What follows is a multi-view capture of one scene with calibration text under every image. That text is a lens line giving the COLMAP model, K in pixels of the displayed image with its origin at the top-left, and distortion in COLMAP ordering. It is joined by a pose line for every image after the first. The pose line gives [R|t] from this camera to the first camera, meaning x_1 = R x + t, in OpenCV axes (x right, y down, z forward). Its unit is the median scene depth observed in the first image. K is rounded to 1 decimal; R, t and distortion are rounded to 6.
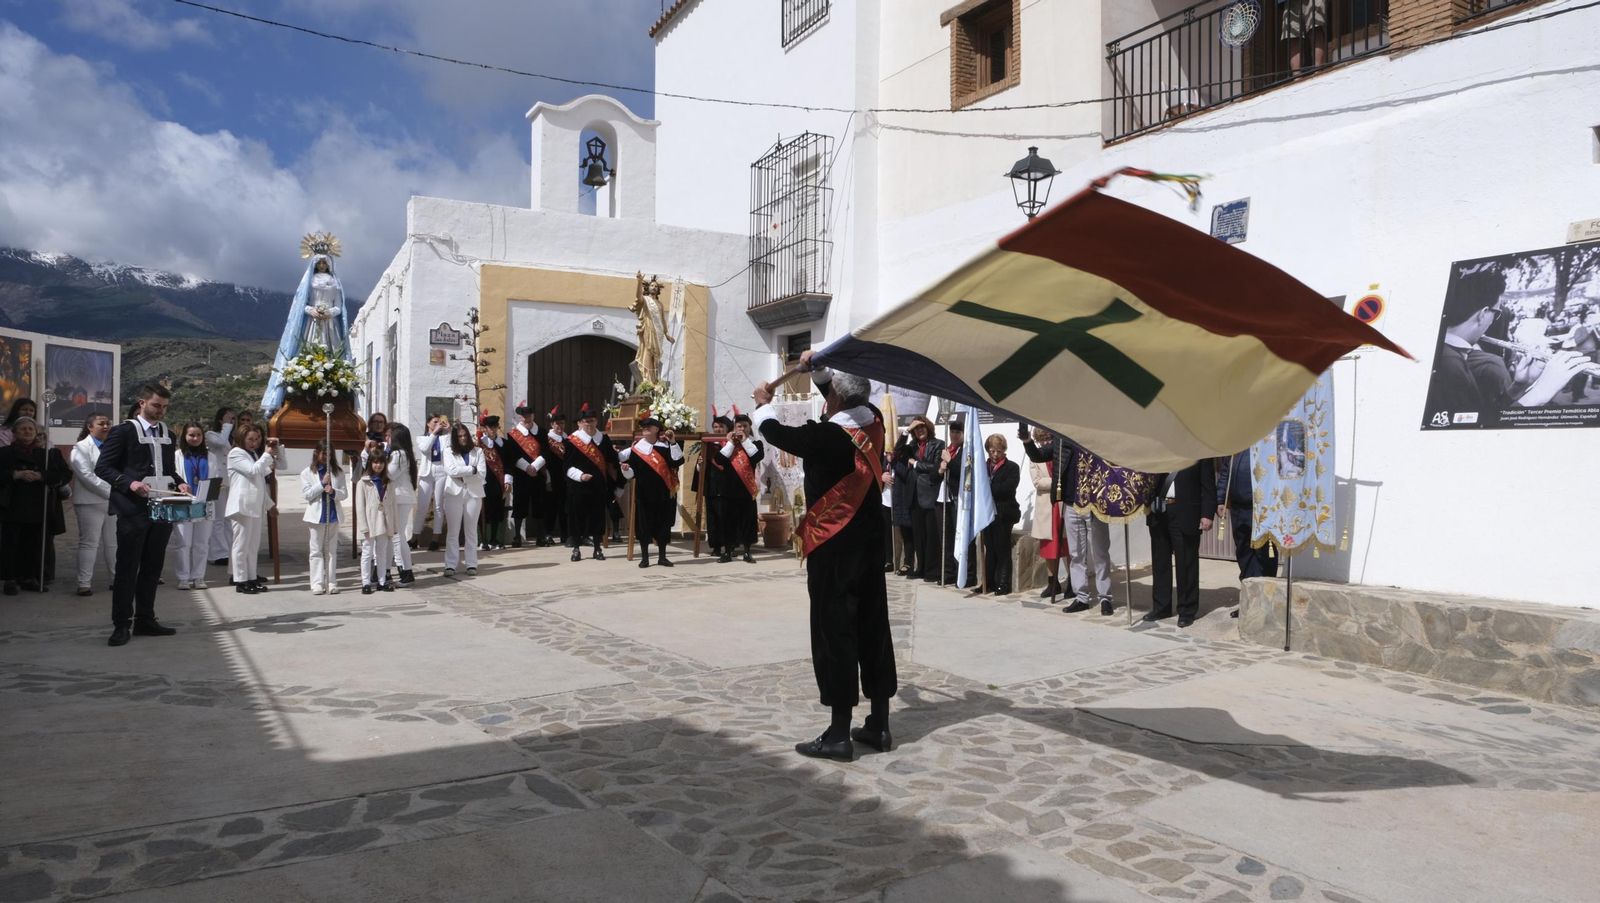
lens RADIAL K [[1085.6, 0, 800.0], [0, 1085.6, 451.5], [0, 0, 1]] dist [-0.027171, 0.012699]
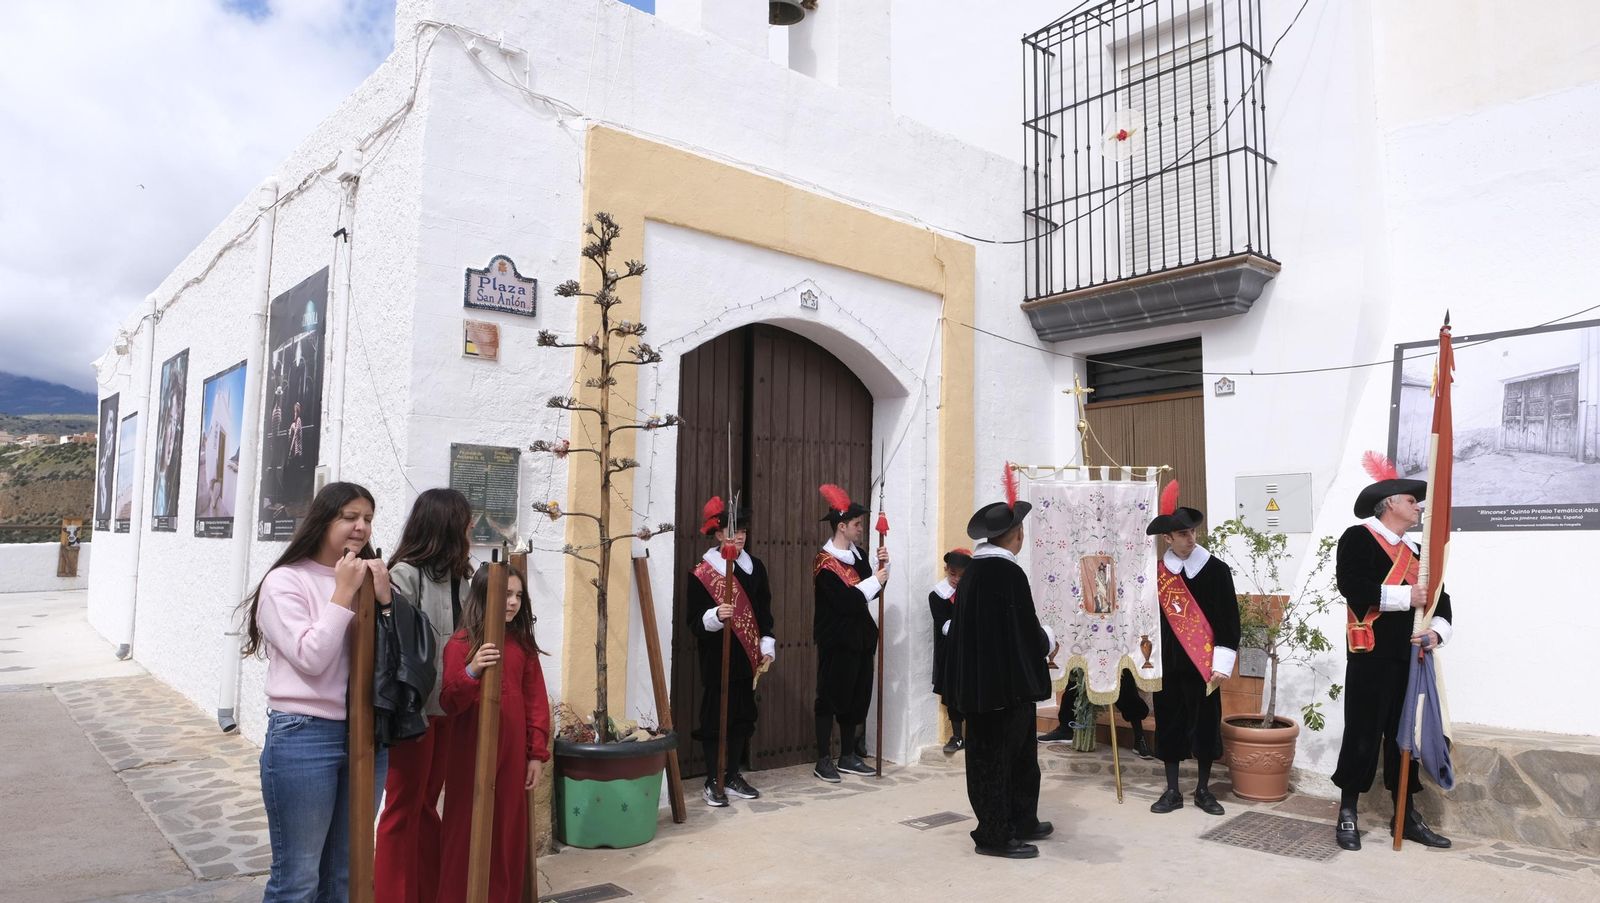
lens RADIAL K [[1083.2, 0, 800.0], [0, 1083.2, 451.5], [0, 0, 1]] dist [-0.030756, 0.013252]
pose [[0.970712, 0.021438, 0.239288, -0.333661], [-0.000505, 0.996191, -0.087198, -0.015920], [-0.240246, 0.084523, 0.967025, 0.638673]]
